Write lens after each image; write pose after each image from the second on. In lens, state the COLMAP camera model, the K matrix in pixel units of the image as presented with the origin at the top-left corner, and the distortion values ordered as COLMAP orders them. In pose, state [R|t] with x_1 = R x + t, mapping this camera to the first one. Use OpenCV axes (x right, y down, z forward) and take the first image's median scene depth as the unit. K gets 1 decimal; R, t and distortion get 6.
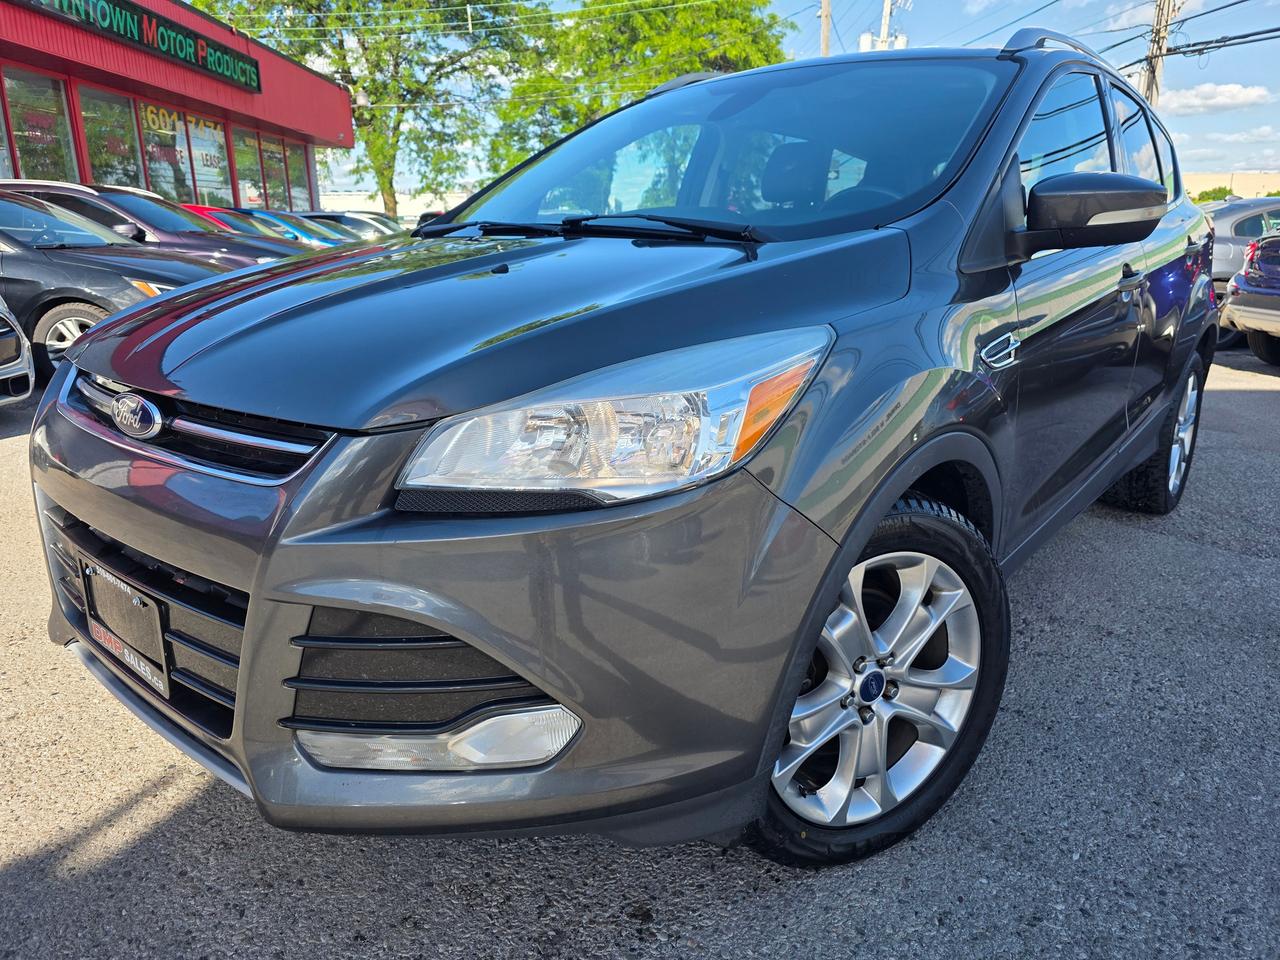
lens RADIAL K [[881.2, 0, 638.3], [0, 881.2, 506.7], [0, 0, 1]] dist [0.048356, -0.058188]
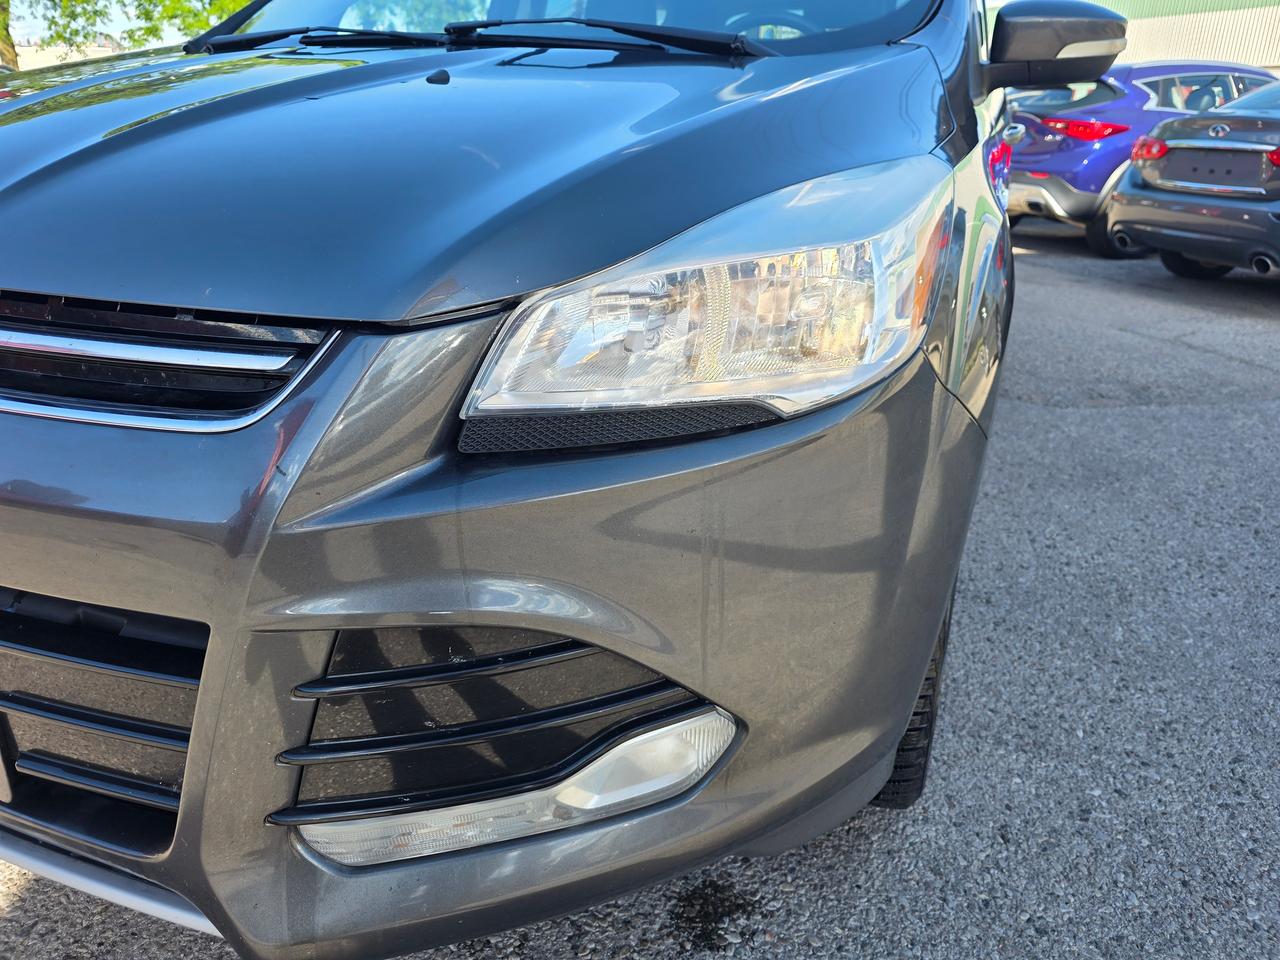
lens RADIAL K [[886.7, 0, 648.8], [0, 886.7, 477.7], [0, 0, 1]] dist [0.053851, -0.059917]
pose [[0.945803, -0.106600, 0.306746, -0.230677], [0.077910, 0.991486, 0.104337, -0.021570], [-0.315257, -0.074783, 0.946055, 0.258157]]
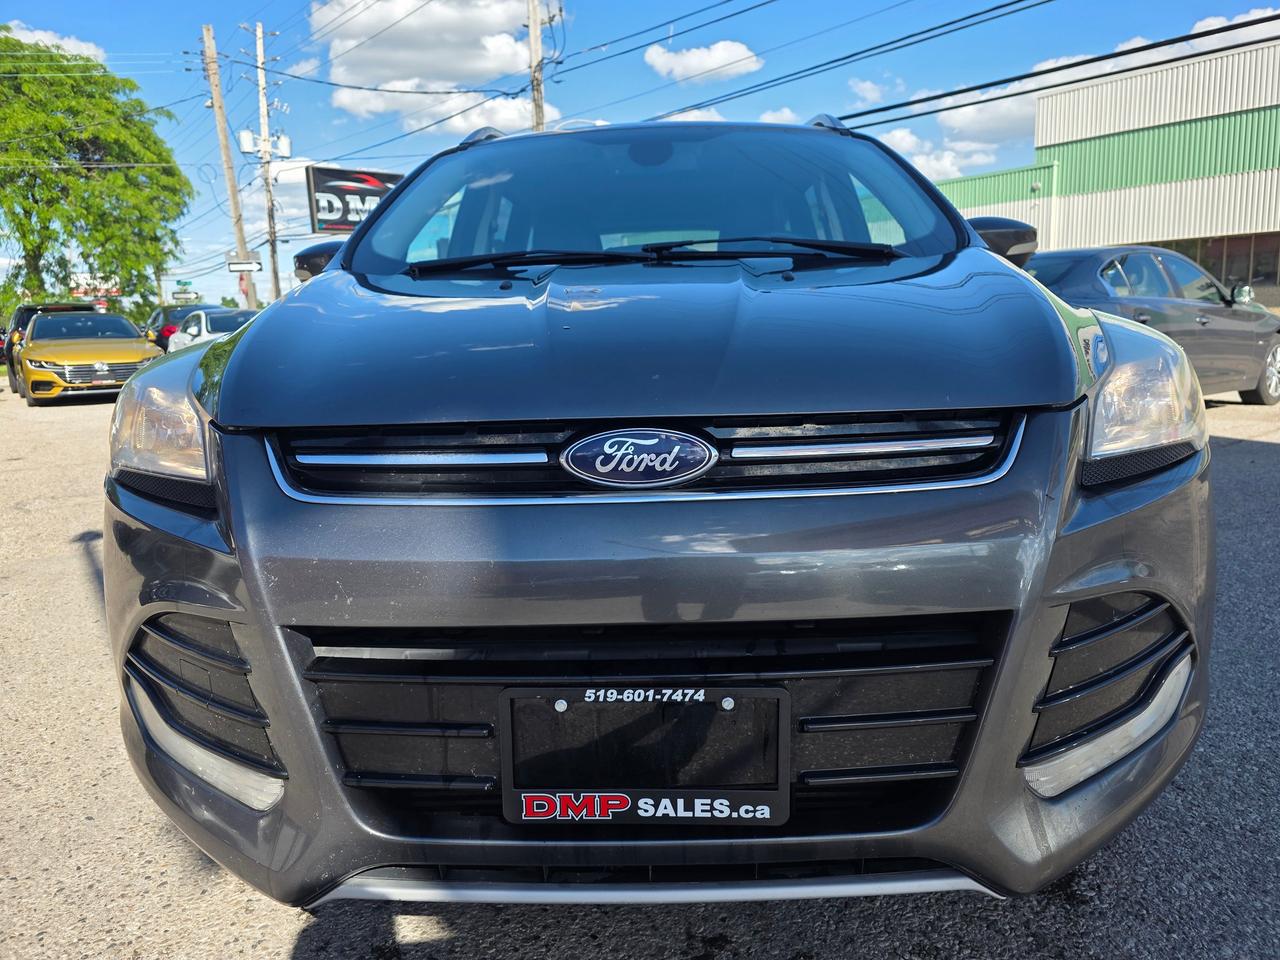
lens RADIAL K [[886.7, 0, 648.8], [0, 886.7, 477.7], [0, 0, 1]] dist [0.053851, -0.059917]
pose [[0.778702, -0.137835, 0.612066, -0.826996], [0.218492, 0.974077, -0.058618, -0.033232], [-0.588120, 0.179377, 0.788631, 0.351406]]
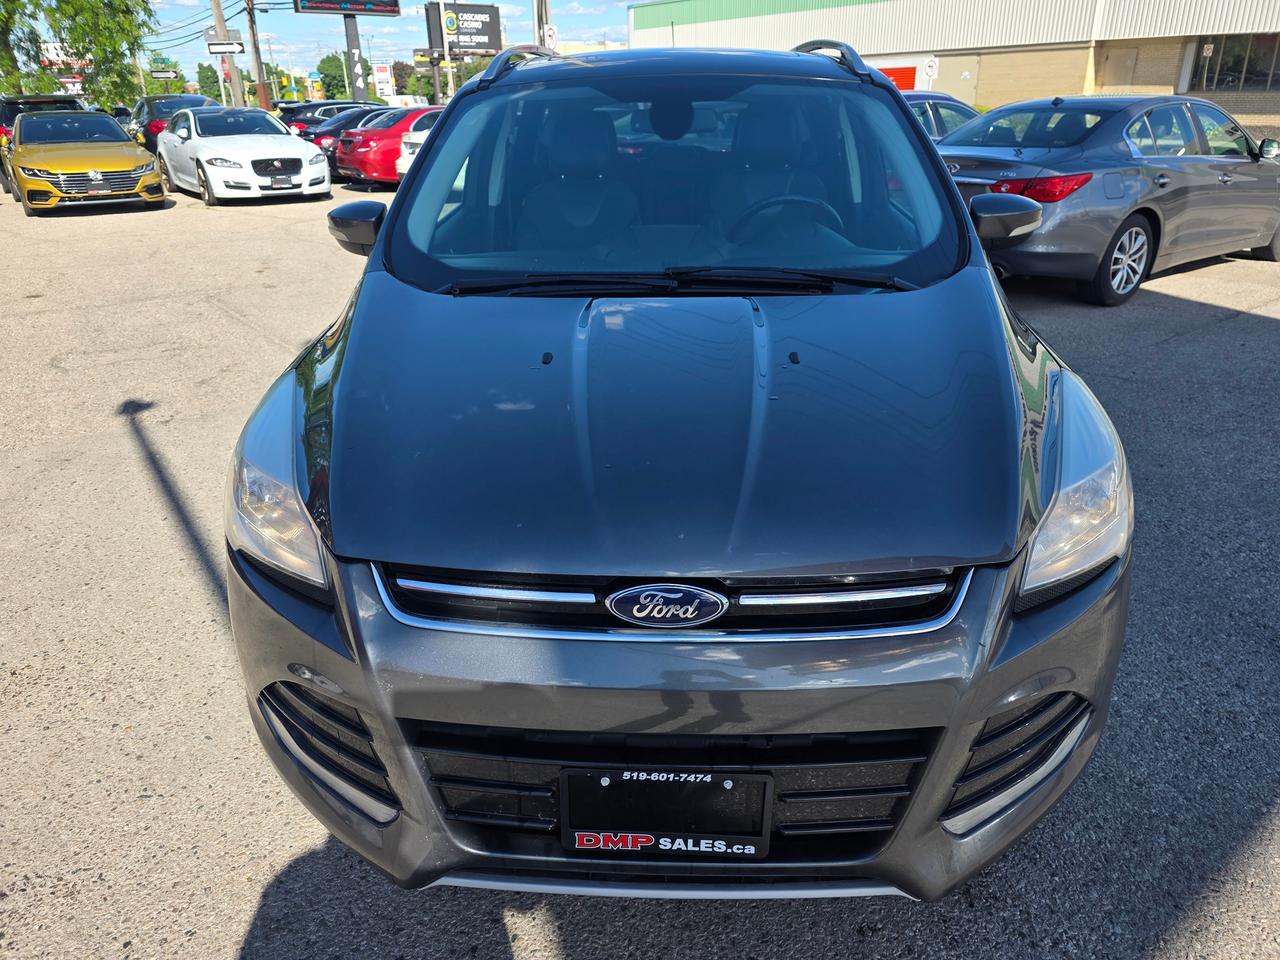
lens RADIAL K [[886.0, 0, 640.0], [0, 886.0, 480.0], [0, 0, 1]] dist [0.038729, -0.041759]
pose [[0.787856, -0.261560, 0.557556, -0.883318], [0.198175, 0.964850, 0.172599, -0.324680], [-0.583103, -0.025490, 0.811998, 0.215990]]
